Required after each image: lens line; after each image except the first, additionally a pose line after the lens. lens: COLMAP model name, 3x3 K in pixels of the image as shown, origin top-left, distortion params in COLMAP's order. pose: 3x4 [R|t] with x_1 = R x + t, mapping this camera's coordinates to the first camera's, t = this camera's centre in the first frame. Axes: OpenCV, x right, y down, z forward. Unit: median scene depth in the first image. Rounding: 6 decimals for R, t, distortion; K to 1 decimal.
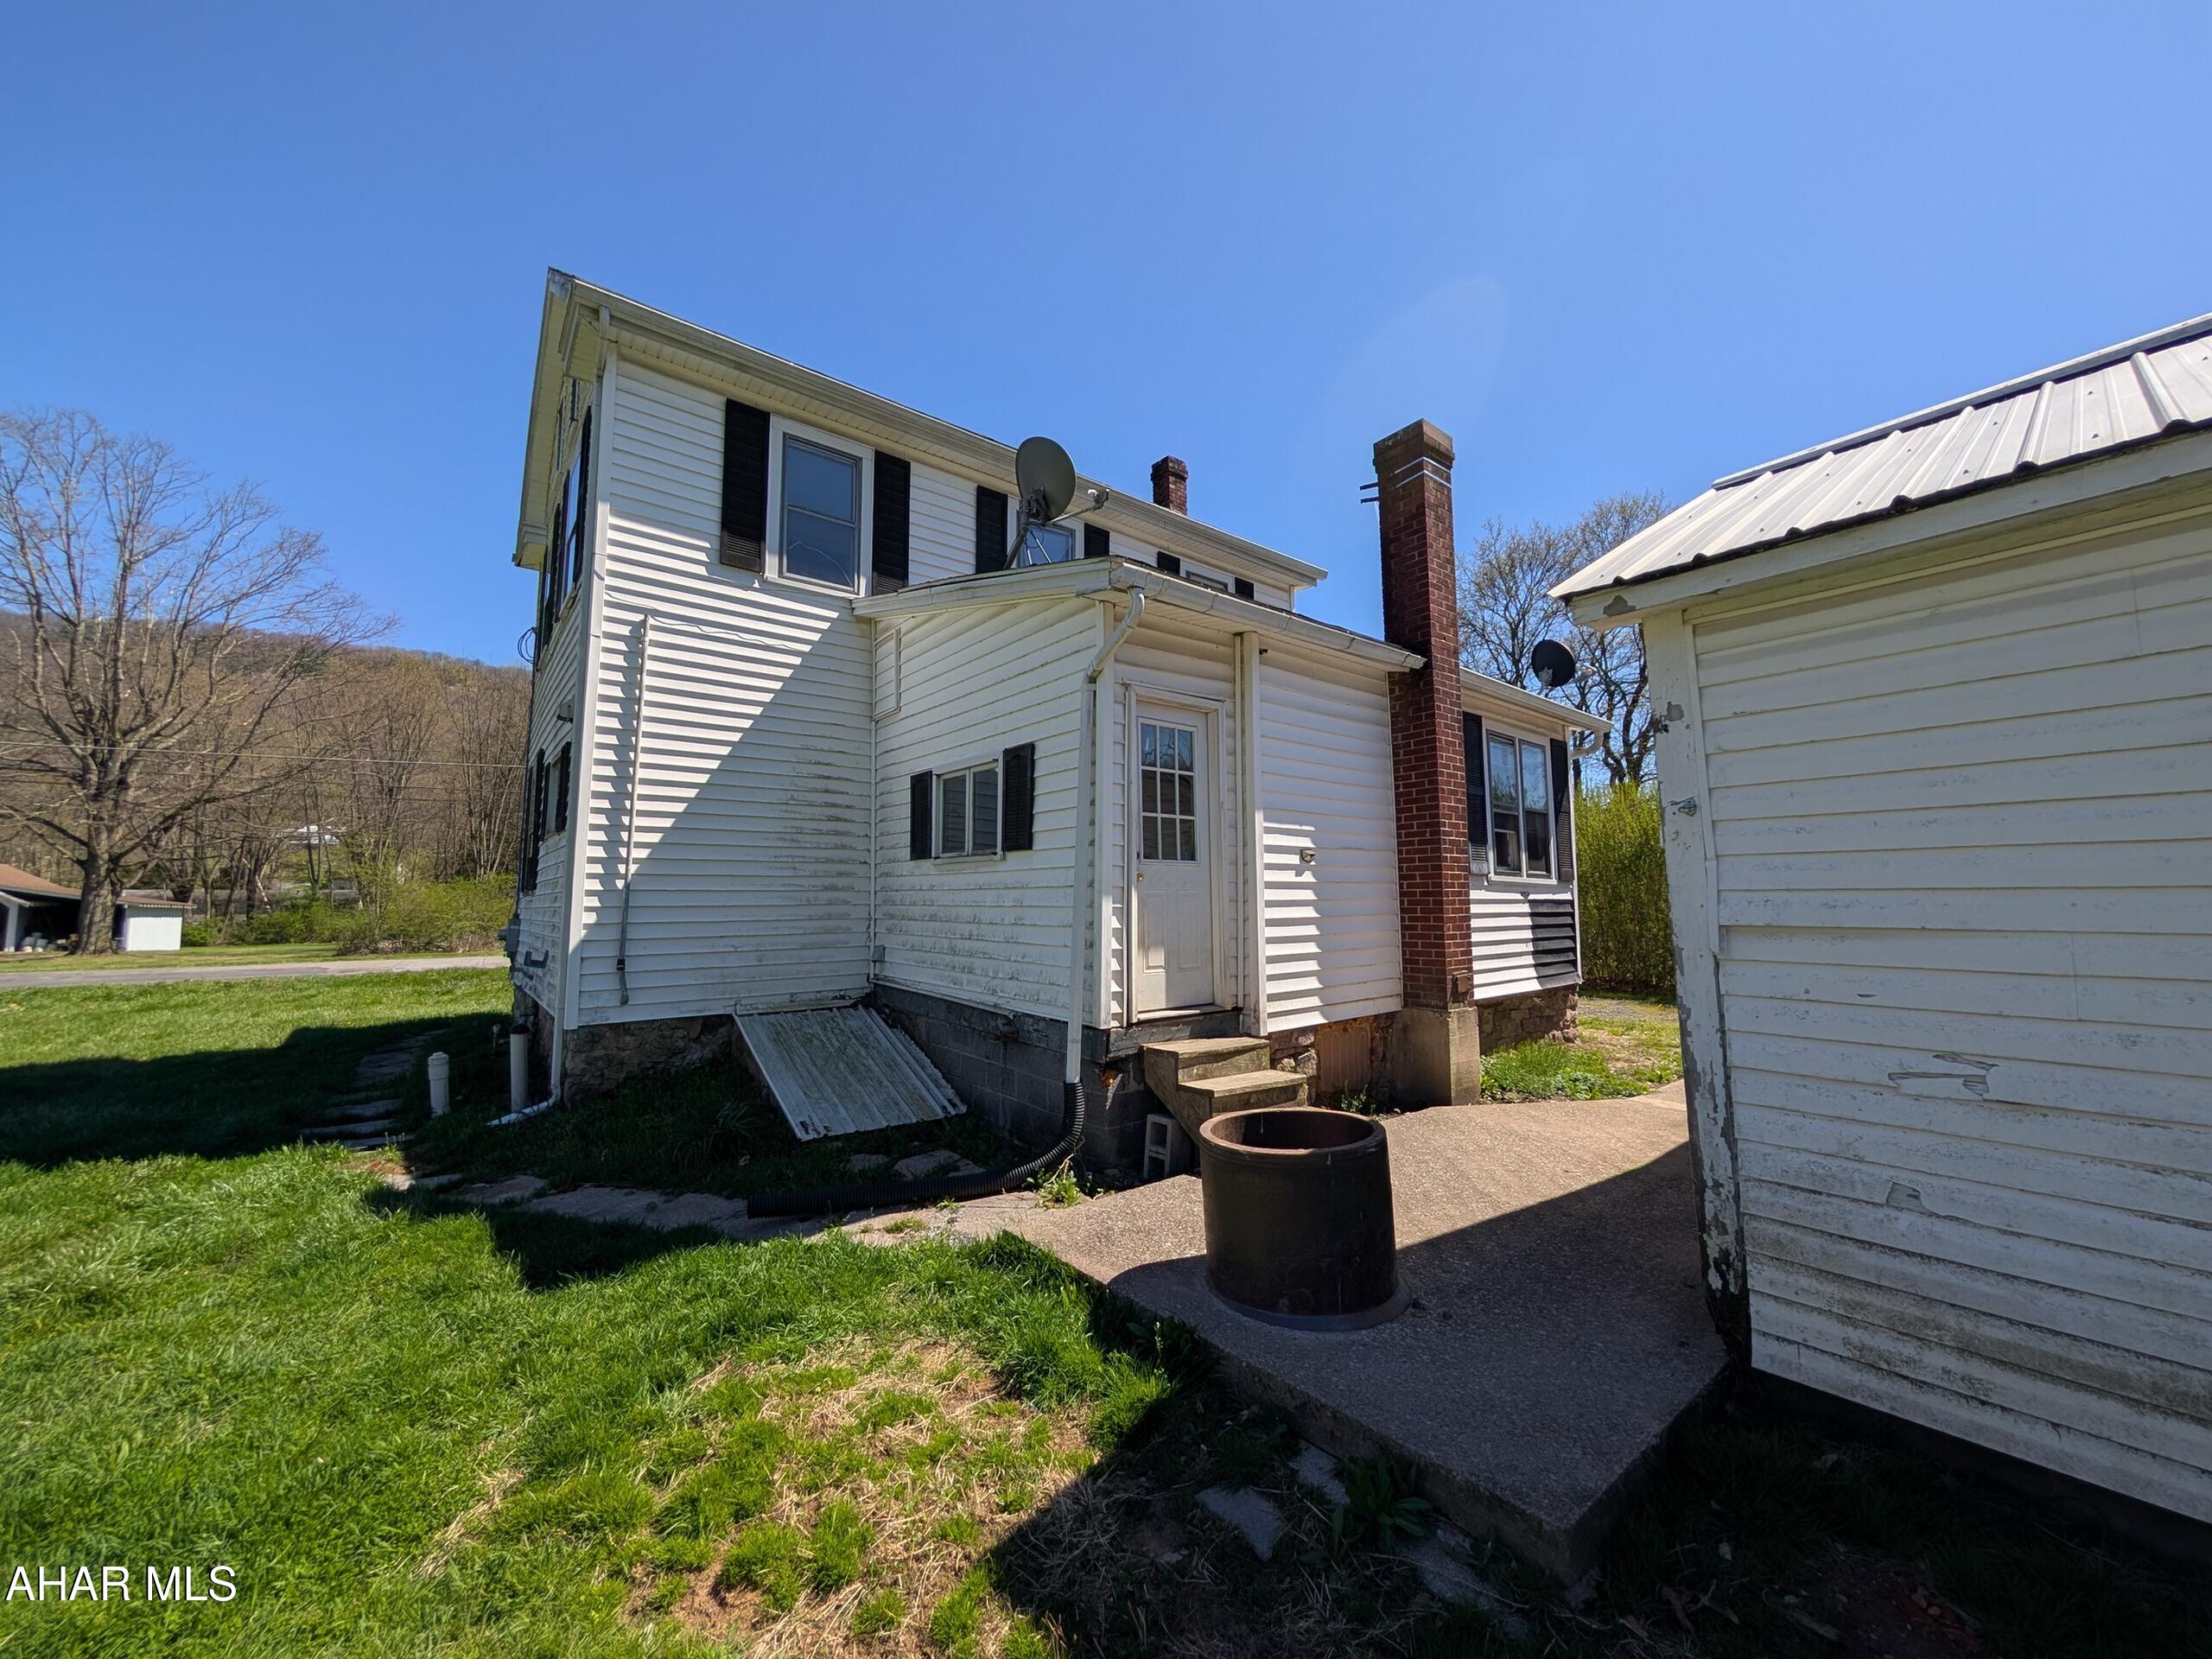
lens RADIAL K [[830.3, 0, 1093.8], [0, 830.3, 820.4], [0, 0, 1]] dist [0.002362, -0.000087]
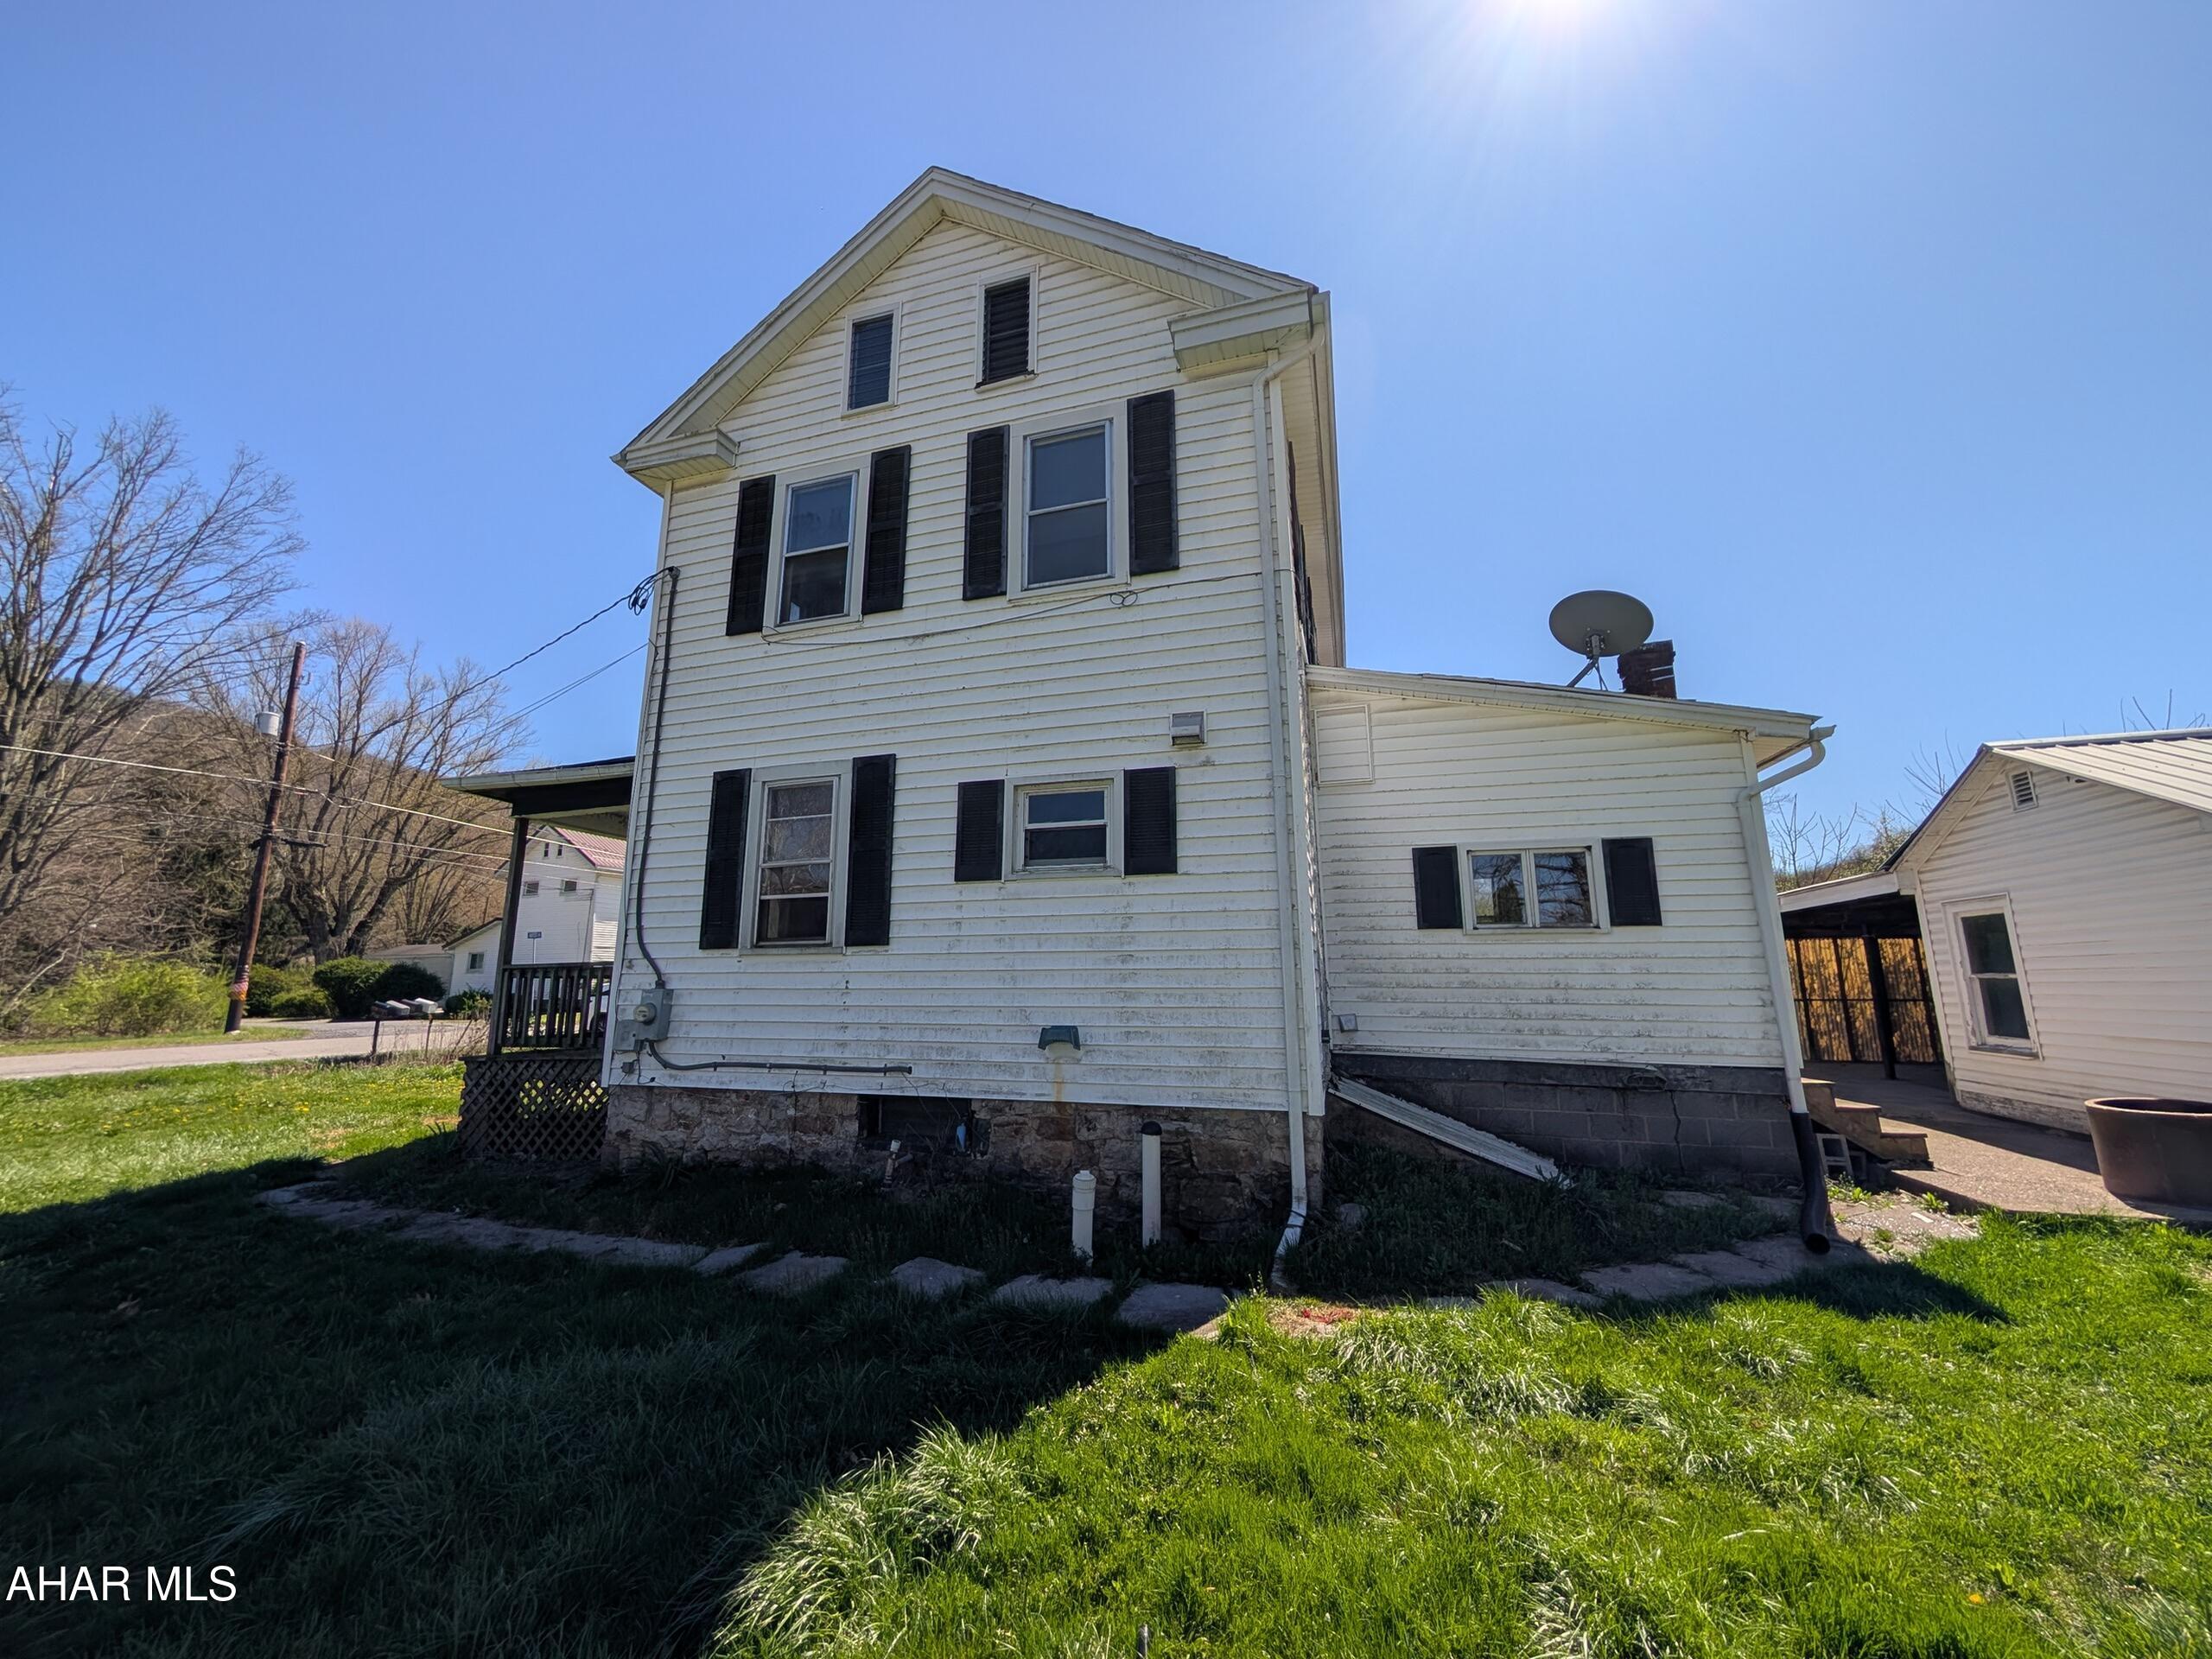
lens RADIAL K [[830.3, 0, 1109.8], [0, 830.3, 831.2], [0, 0, 1]] dist [0.002362, -0.000087]
pose [[0.822834, 0.108985, 0.557733, -1.316657], [-0.061393, 0.992742, -0.103414, 0.067707], [-0.564955, 0.050852, 0.823553, 0.420826]]
